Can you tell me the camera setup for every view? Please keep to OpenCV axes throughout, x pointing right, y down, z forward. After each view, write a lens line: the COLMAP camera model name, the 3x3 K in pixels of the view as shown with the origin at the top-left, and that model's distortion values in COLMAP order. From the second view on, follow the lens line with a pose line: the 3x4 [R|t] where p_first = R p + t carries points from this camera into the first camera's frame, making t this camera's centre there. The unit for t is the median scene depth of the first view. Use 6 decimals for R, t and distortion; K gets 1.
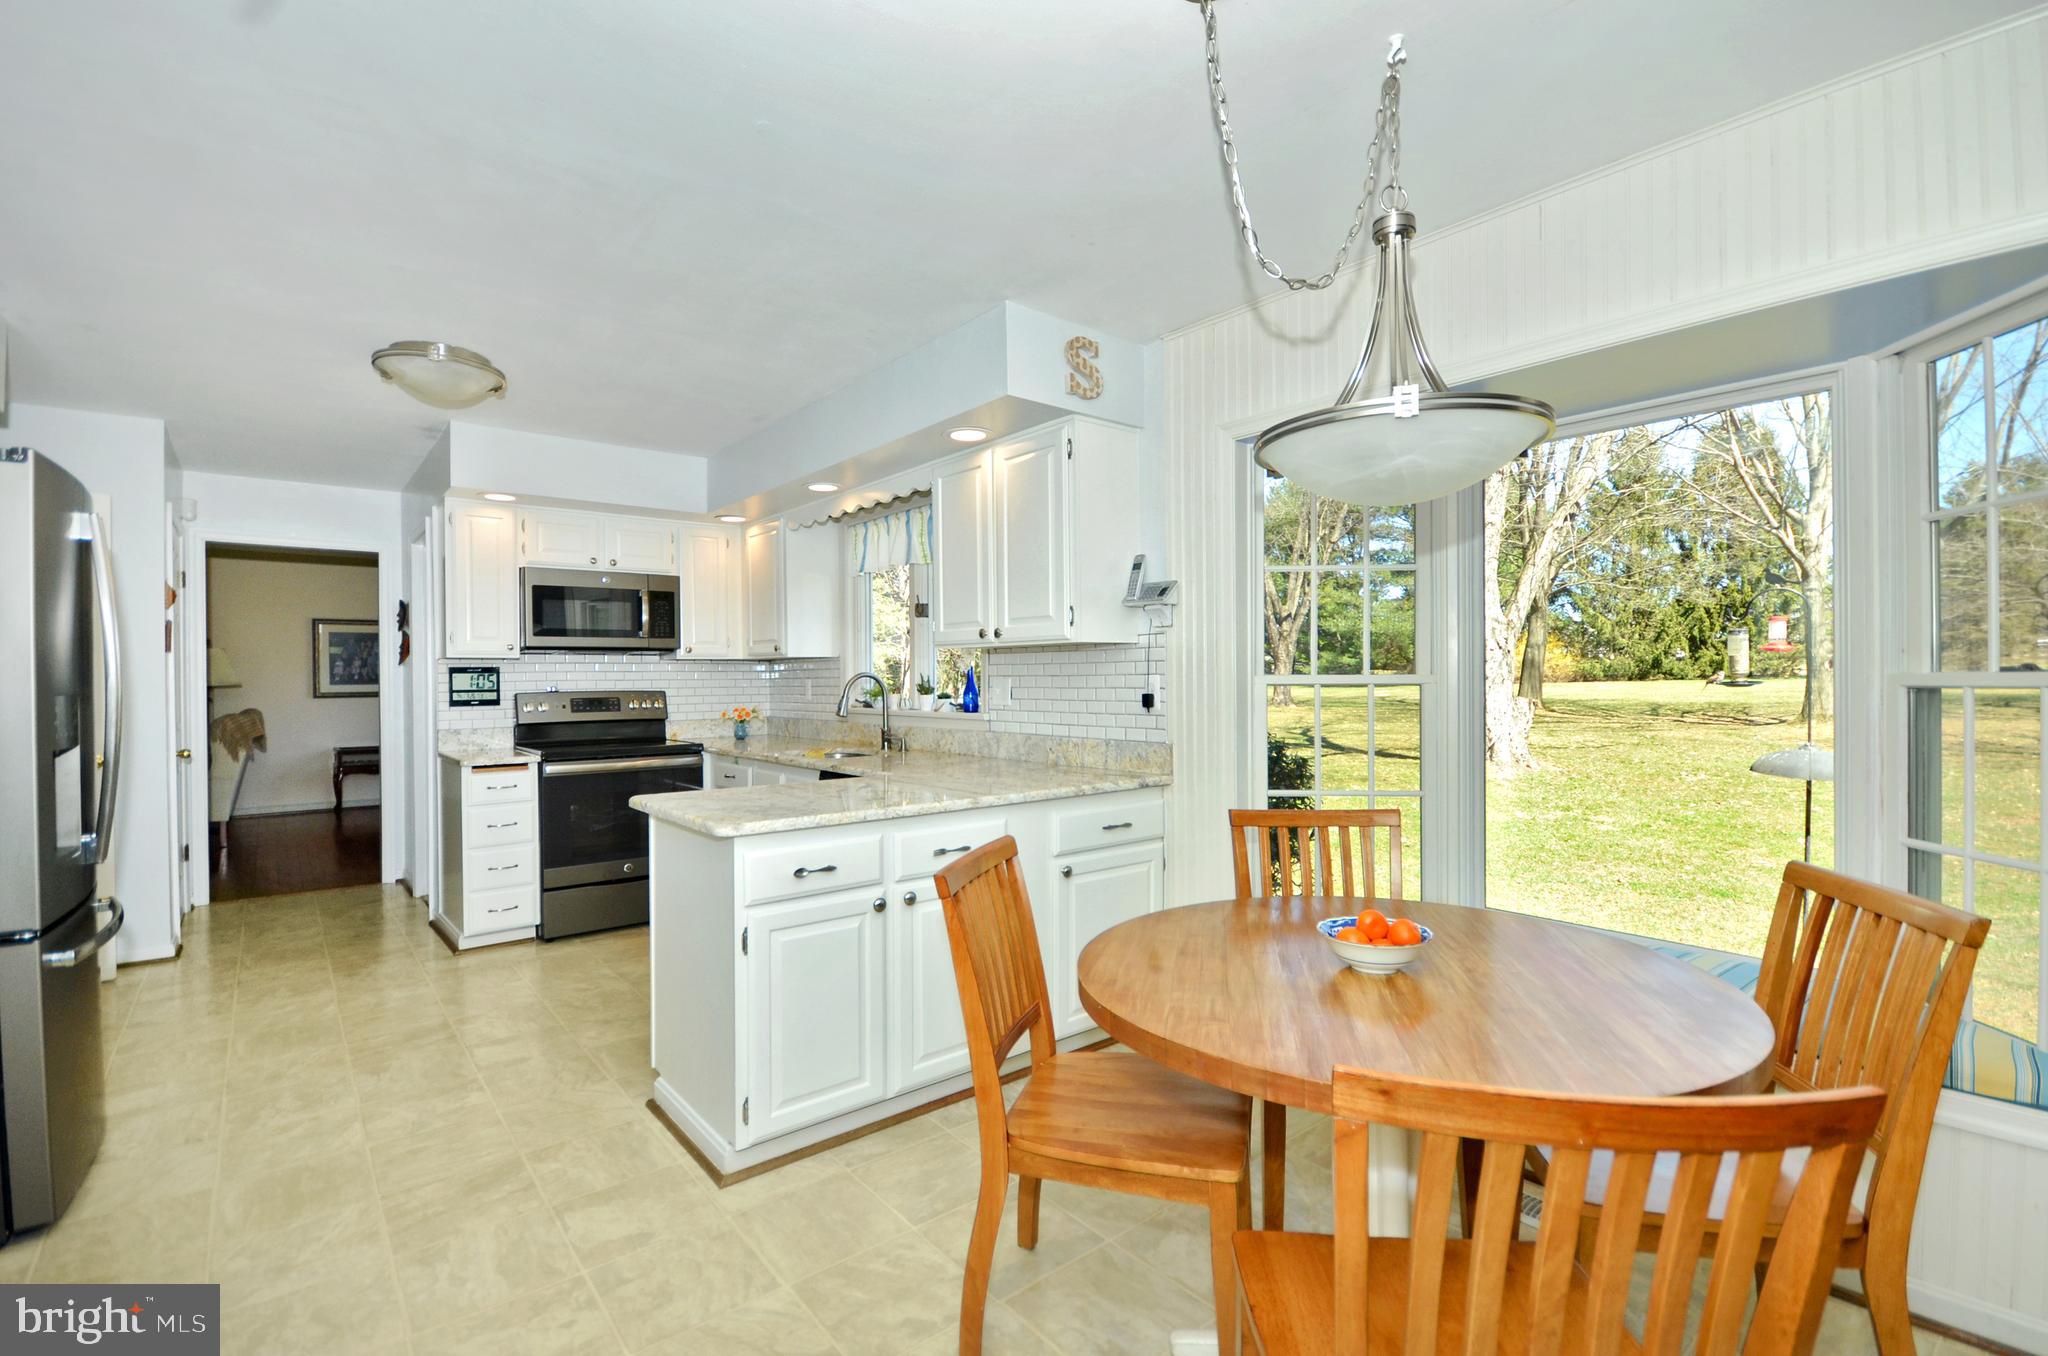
lens RADIAL K [[893.7, 0, 1049.8], [0, 893.7, 685.7], [0, 0, 1]] dist [0.026958, -0.009916]
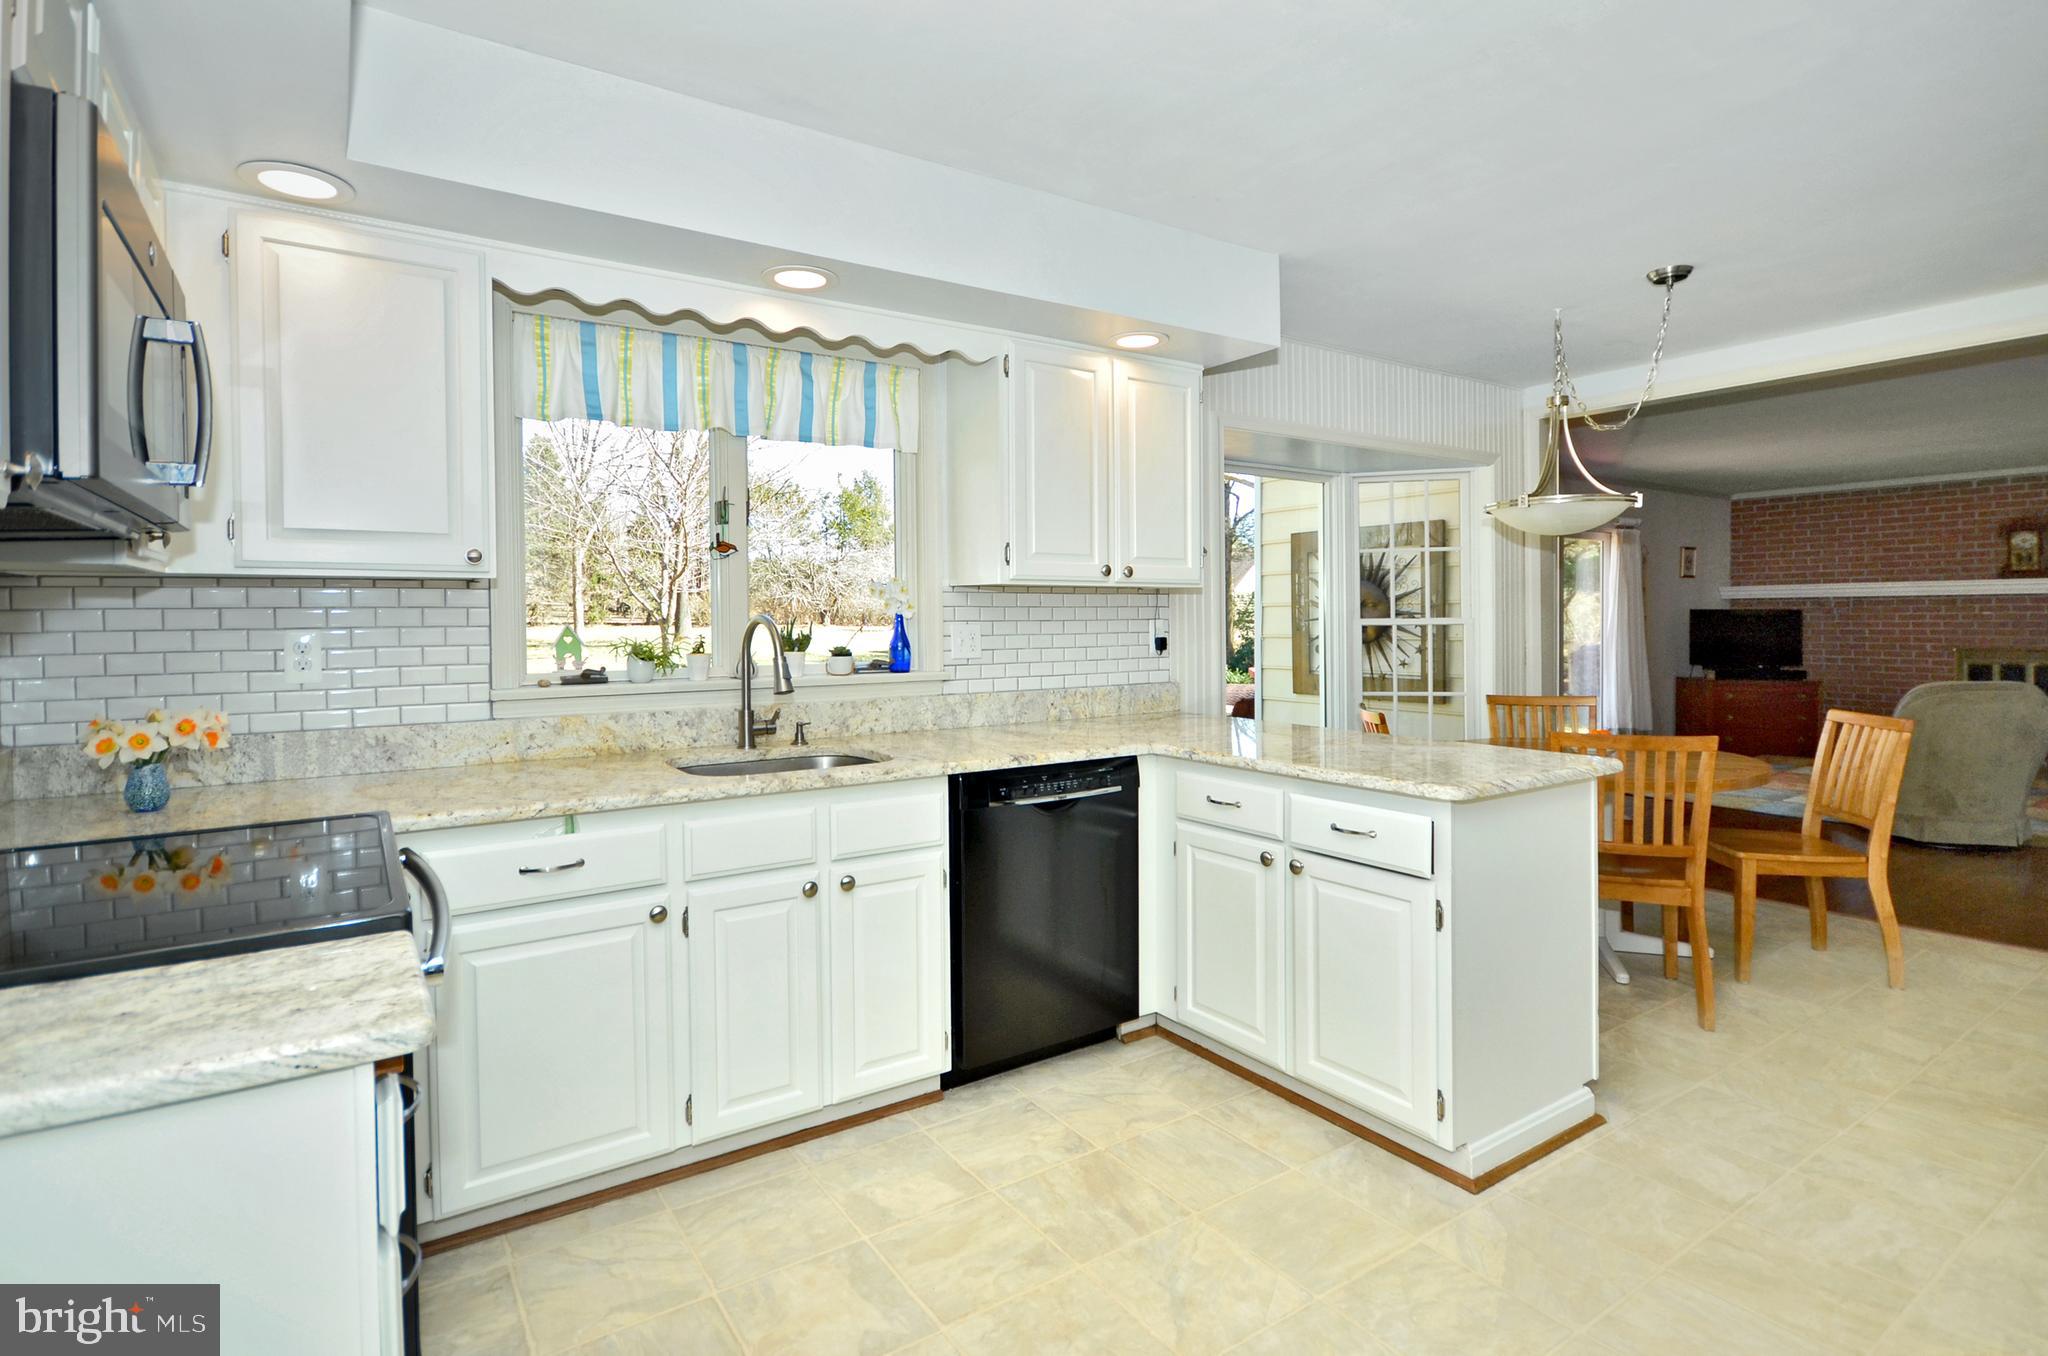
lens RADIAL K [[934.0, 0, 982.2], [0, 934.0, 630.4], [0, 0, 1]] dist [-0.001229, -0.007013]
pose [[0.174406, -0.006175, 0.984654, -0.783549], [0.016337, 0.999861, 0.003377, -0.004978], [-0.984538, 0.015497, 0.174482, 0.777958]]
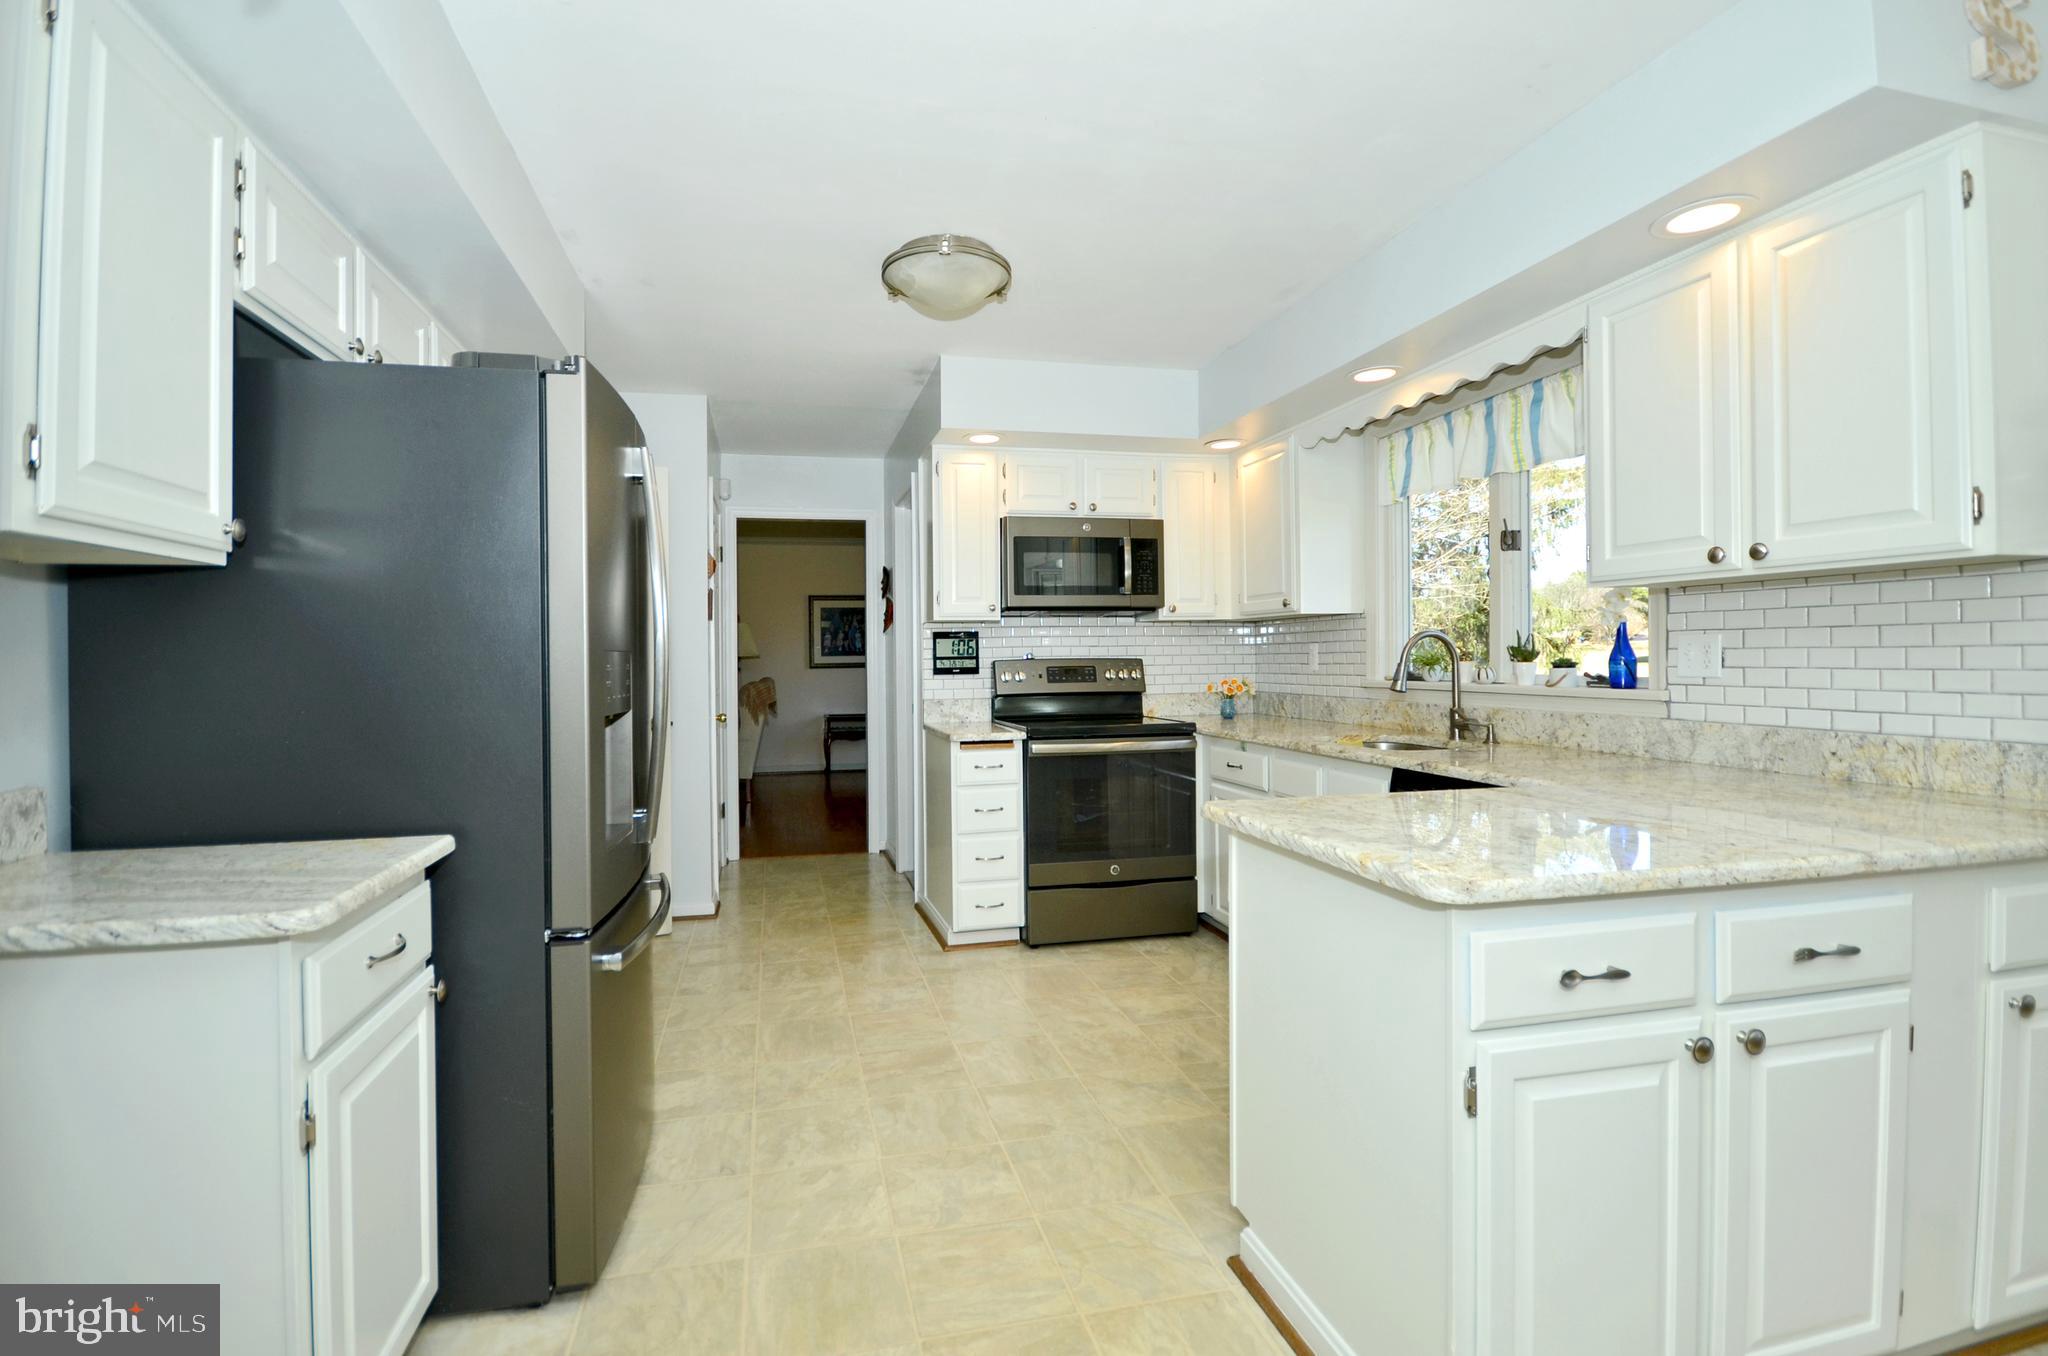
lens RADIAL K [[942.2, 0, 990.9], [0, 942.2, 656.3], [0, 0, 1]] dist [-0.002723, -0.000602]
pose [[0.884950, -0.002767, -0.465677, -0.169706], [0.000362, 0.999986, -0.005254, 0.009672], [0.465685, 0.004481, 0.884939, 0.180534]]
